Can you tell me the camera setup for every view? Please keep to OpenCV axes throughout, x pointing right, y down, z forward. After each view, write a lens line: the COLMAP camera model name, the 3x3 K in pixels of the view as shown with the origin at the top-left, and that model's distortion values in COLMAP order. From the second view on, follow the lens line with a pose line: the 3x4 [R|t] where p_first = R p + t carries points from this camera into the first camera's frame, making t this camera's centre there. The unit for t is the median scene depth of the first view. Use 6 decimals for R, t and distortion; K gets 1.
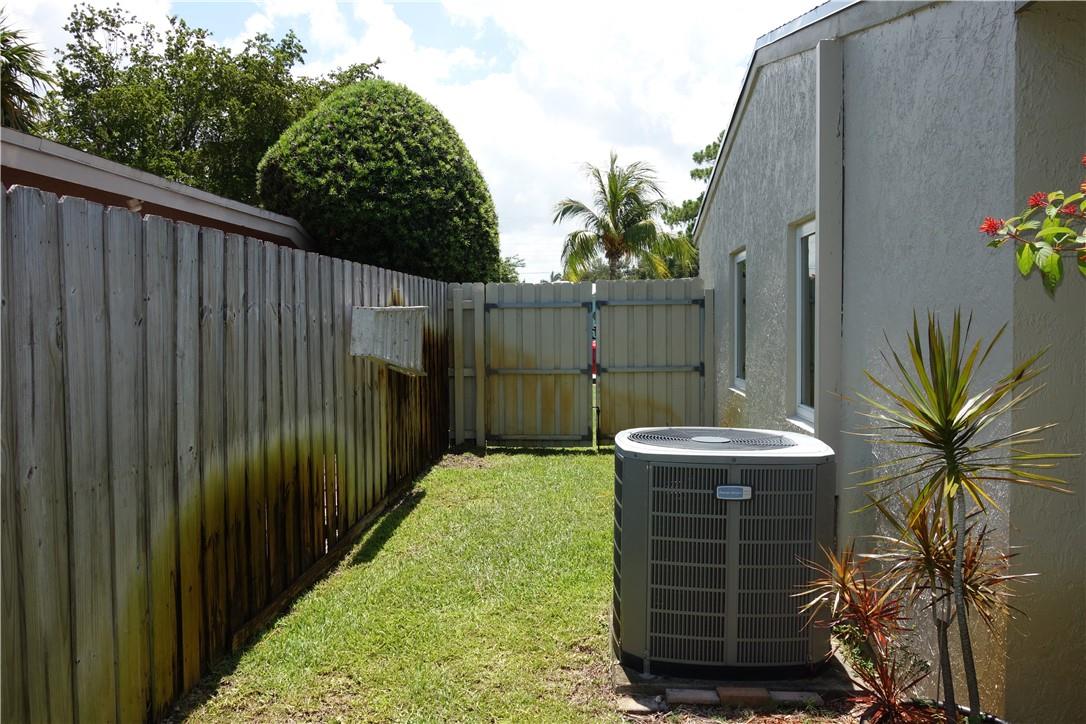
lens RADIAL K [[913.9, 0, 524.3], [0, 913.9, 362.5], [0, 0, 1]] dist [-0.007003, -0.059128]
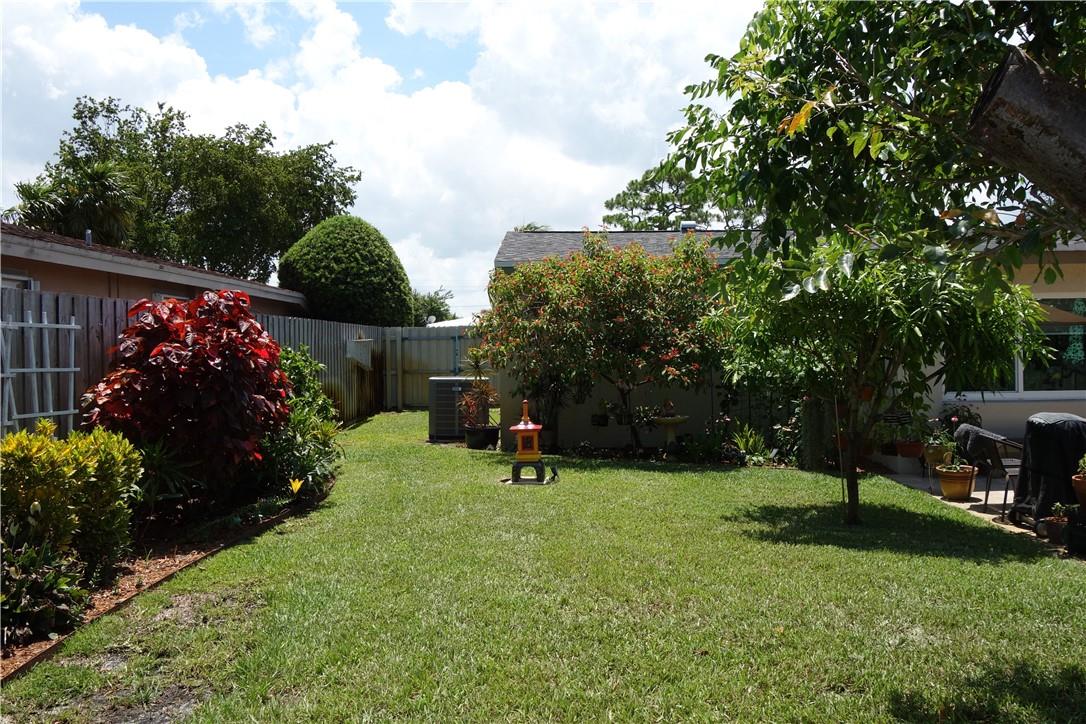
lens RADIAL K [[913.9, 0, 524.3], [0, 913.9, 362.5], [0, 0, 1]] dist [-0.007003, -0.059128]
pose [[0.998011, -0.006504, 0.062708, 0.090268], [0.008486, 0.999471, -0.031396, 0.050205], [-0.062470, 0.031866, 0.997538, -0.920815]]
